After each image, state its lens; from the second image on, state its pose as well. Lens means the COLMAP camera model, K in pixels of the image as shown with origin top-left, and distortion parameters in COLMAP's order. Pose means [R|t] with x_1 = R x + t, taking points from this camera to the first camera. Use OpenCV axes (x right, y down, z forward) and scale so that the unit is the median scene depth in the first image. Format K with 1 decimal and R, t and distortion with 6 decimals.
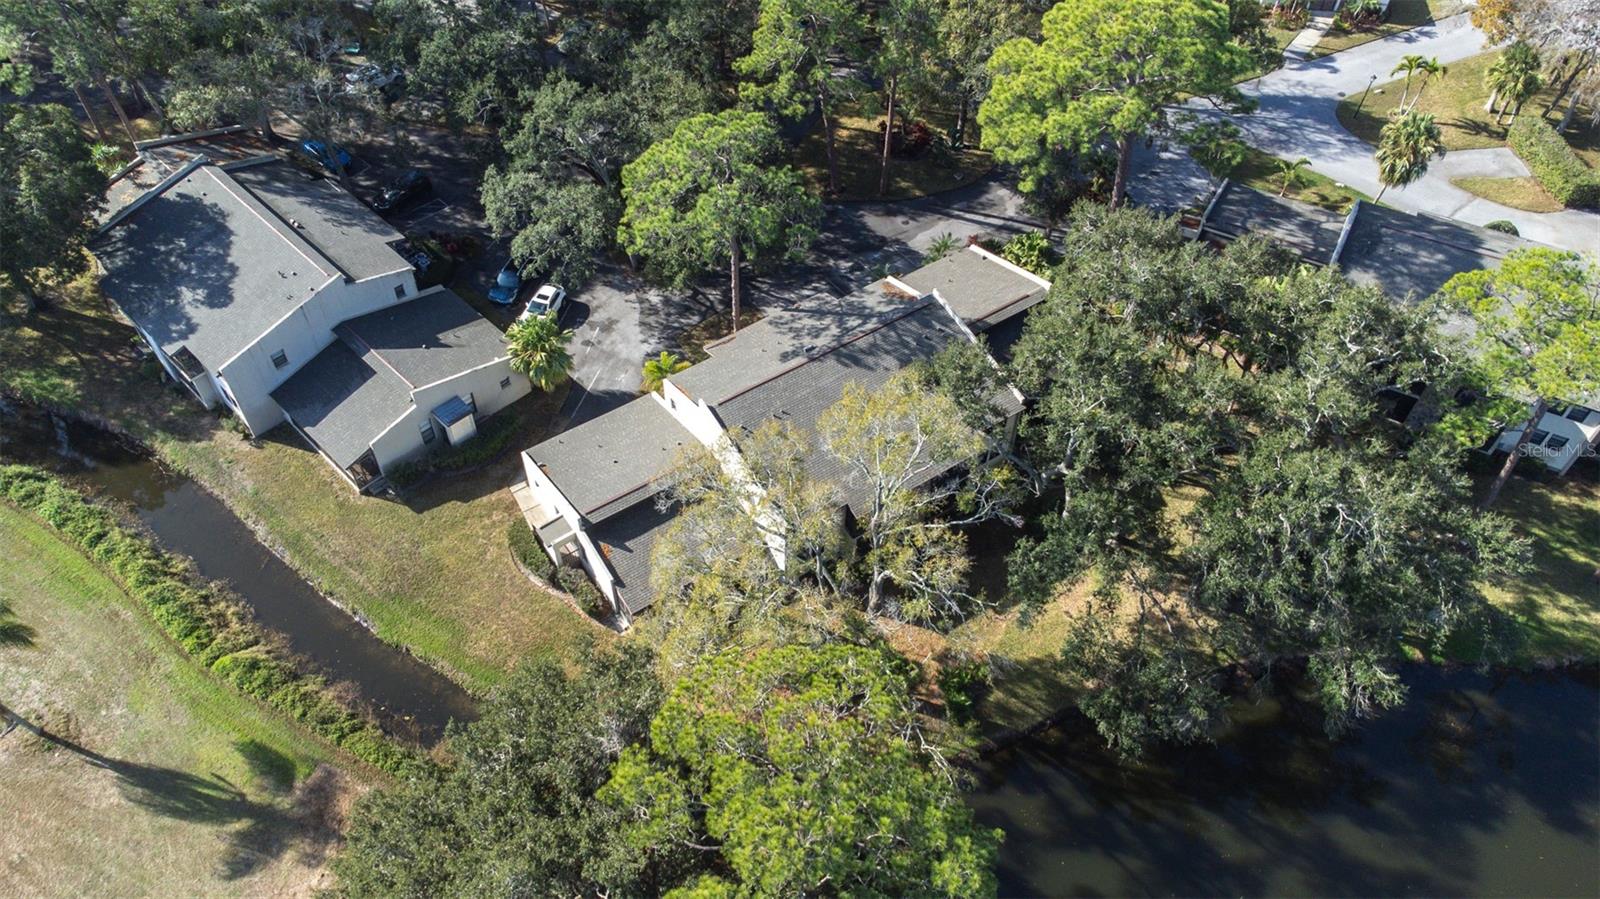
lens RADIAL K [[1188.0, 0, 779.7], [0, 1188.0, 473.9], [0, 0, 1]] dist [0.020080, 0.051981]
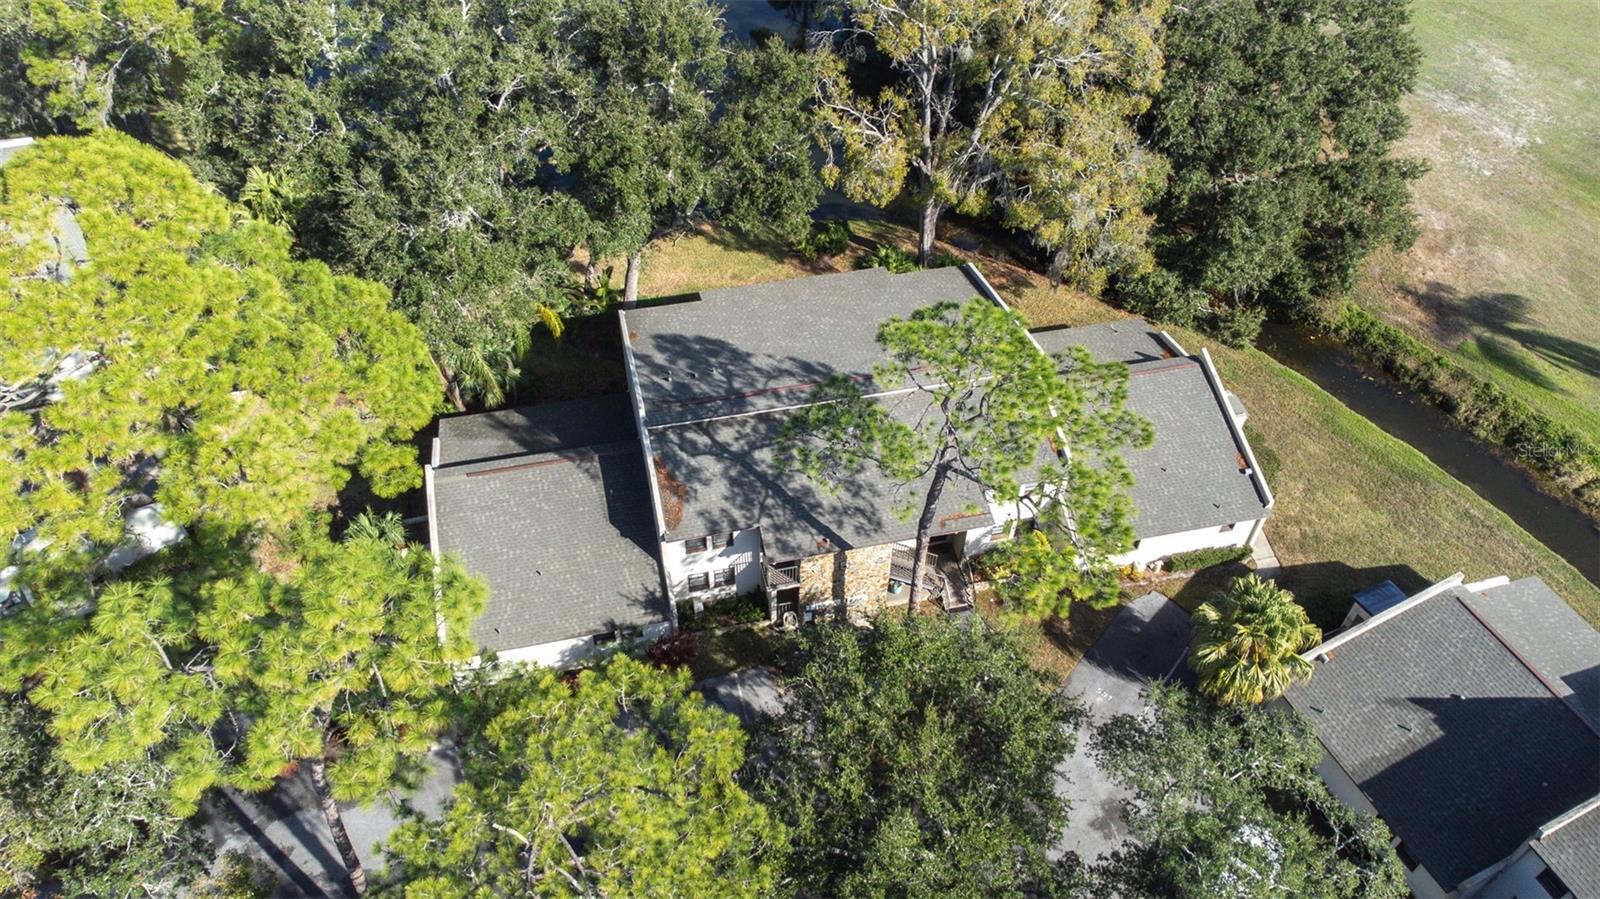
lens RADIAL K [[1188.0, 0, 798.0], [0, 1188.0, 449.4], [0, 0, 1]] dist [0.020080, 0.051981]
pose [[-0.932521, -0.275535, 0.233421, -0.105033], [0.264669, -0.081741, 0.960869, -0.748722], [-0.245673, 0.957809, 0.149151, 0.893015]]
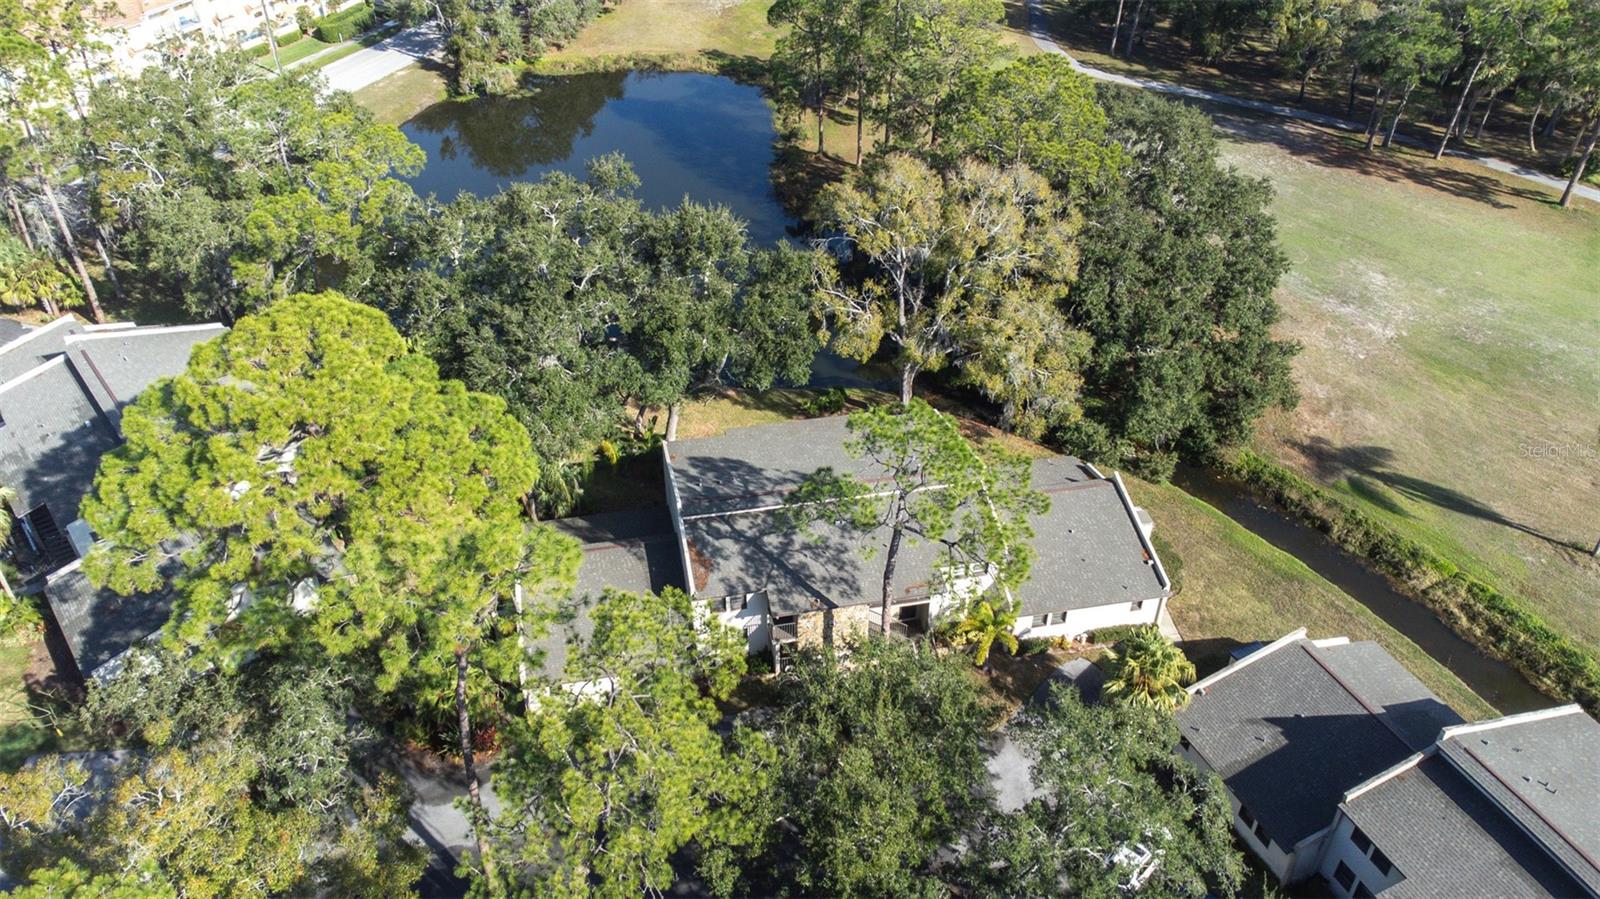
lens RADIAL K [[1188.0, 0, 803.1], [0, 1188.0, 444.7], [0, 0, 1]] dist [0.020080, 0.051981]
pose [[-0.926793, -0.227660, 0.298706, -0.196996], [0.281307, 0.106167, 0.953727, -0.942458], [-0.248838, 0.967936, -0.034352, 0.955151]]
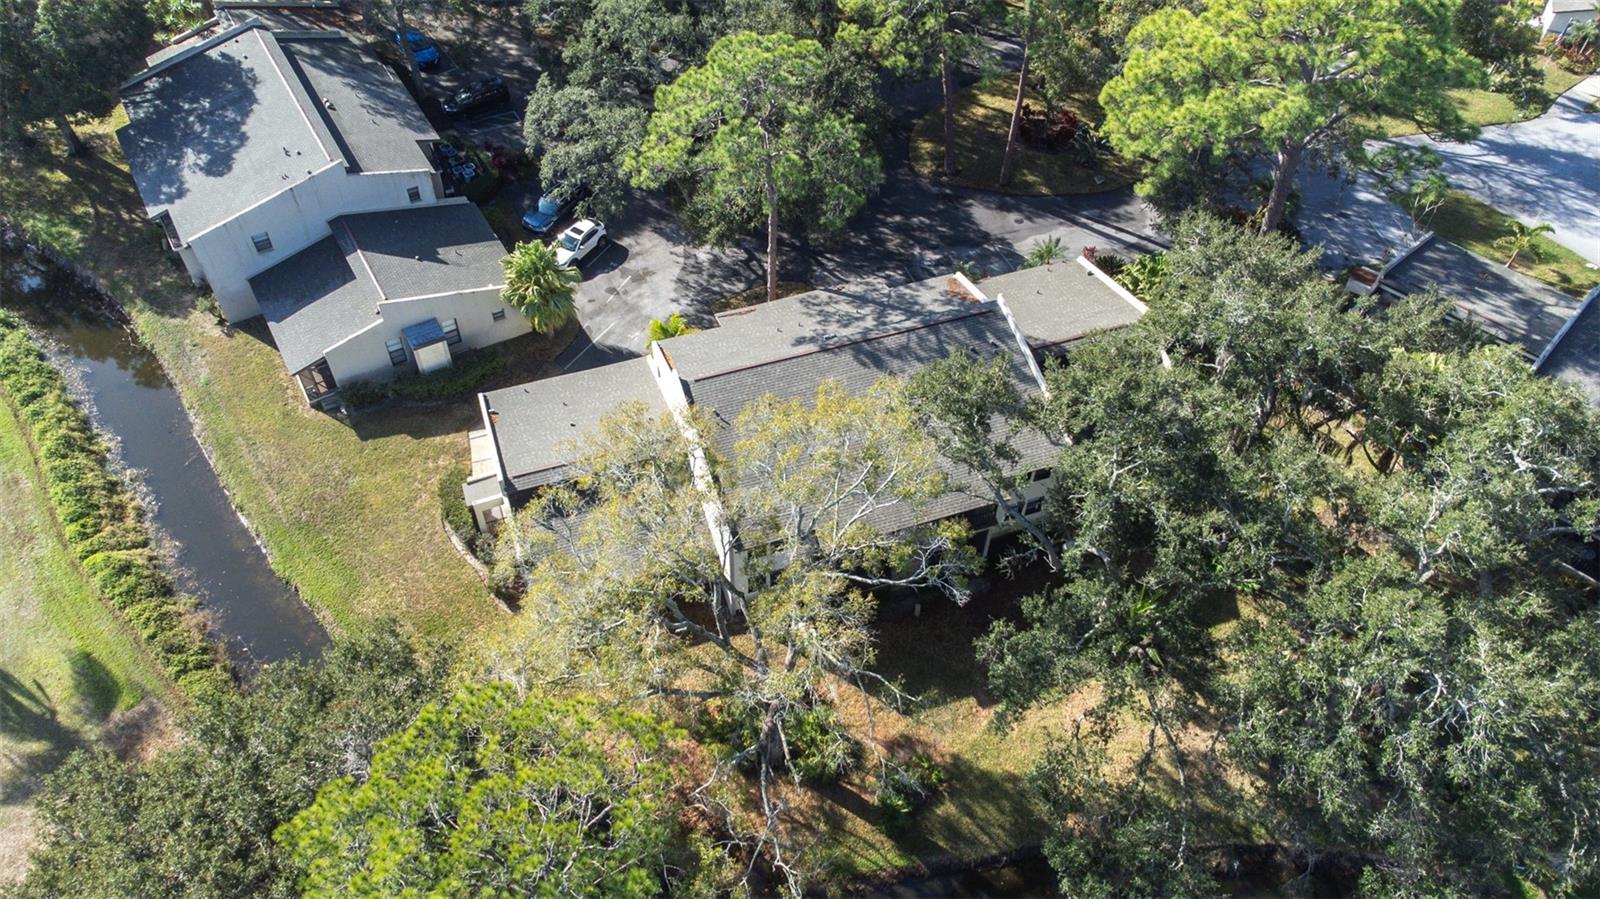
lens RADIAL K [[1188.0, 0, 777.3], [0, 1188.0, 464.4], [0, 0, 1]] dist [0.020080, 0.051981]
pose [[0.966646, 0.199349, -0.160799, 0.135639], [-0.200976, 0.979576, 0.006250, -0.016081], [0.158760, 0.026275, 0.986967, 0.175869]]
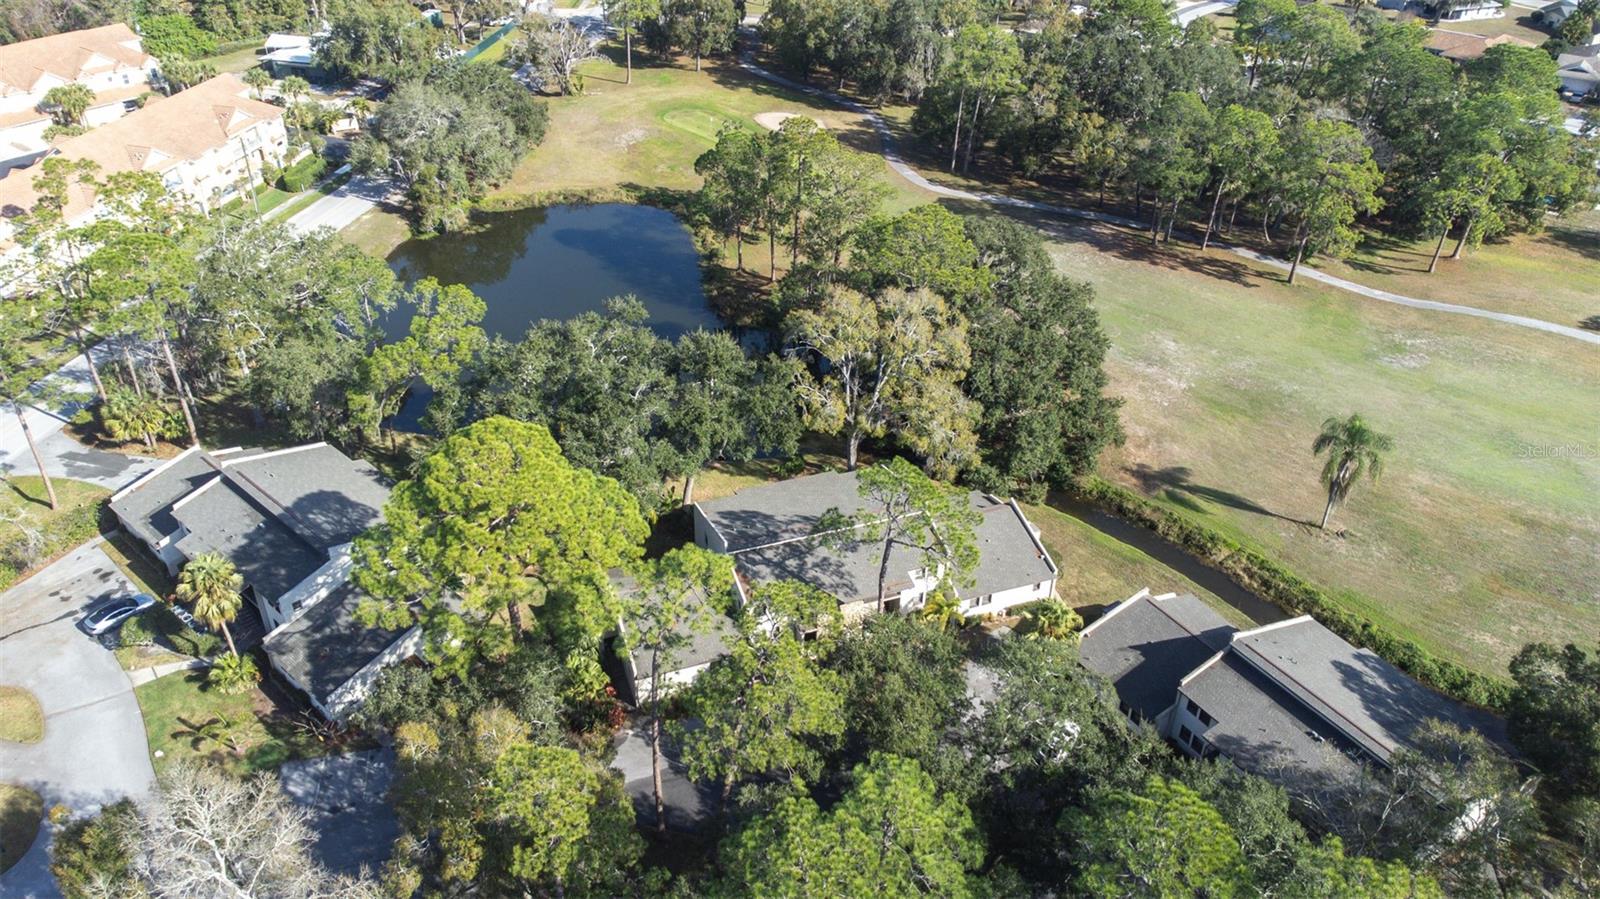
lens RADIAL K [[1188.0, 0, 804.1], [0, 1188.0, 436.2], [0, 0, 1]] dist [0.020080, 0.051981]
pose [[-0.973725, -0.137228, 0.181735, -0.155316], [0.161022, 0.149418, 0.975575, -1.343391], [-0.161031, 0.979205, -0.123396, 1.018477]]
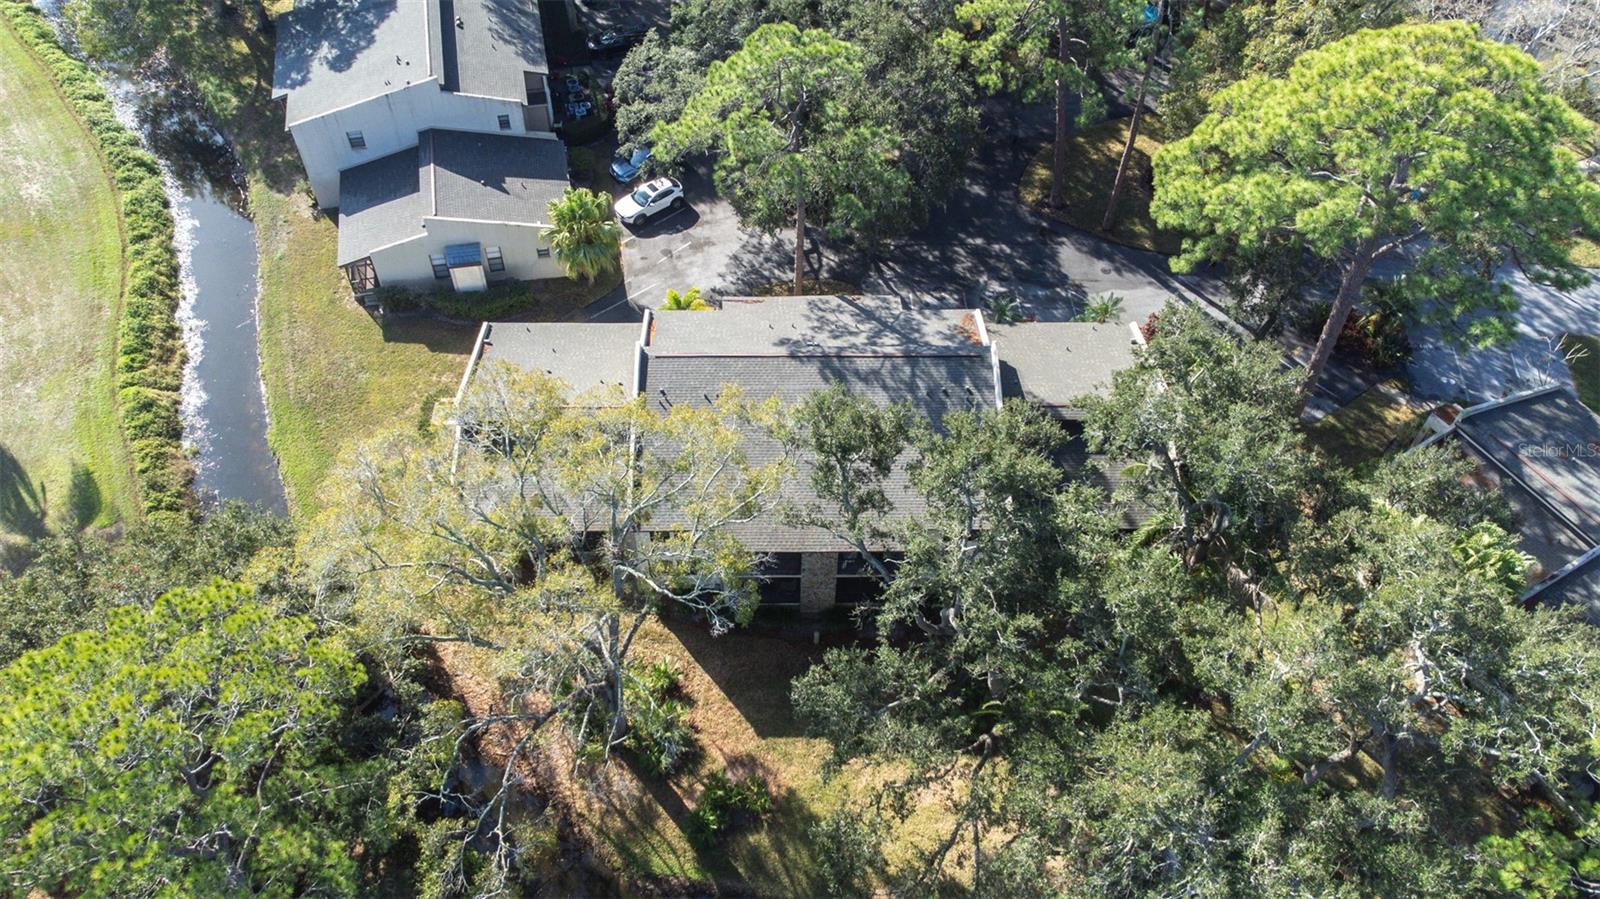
lens RADIAL K [[1188.0, 0, 774.2], [0, 1188.0, 467.7], [0, 0, 1]] dist [0.020080, 0.051981]
pose [[0.836229, 0.430560, -0.339616, 0.304629], [-0.423996, 0.900399, 0.097516, -0.095395], [0.347776, 0.062449, 0.935495, 0.232827]]
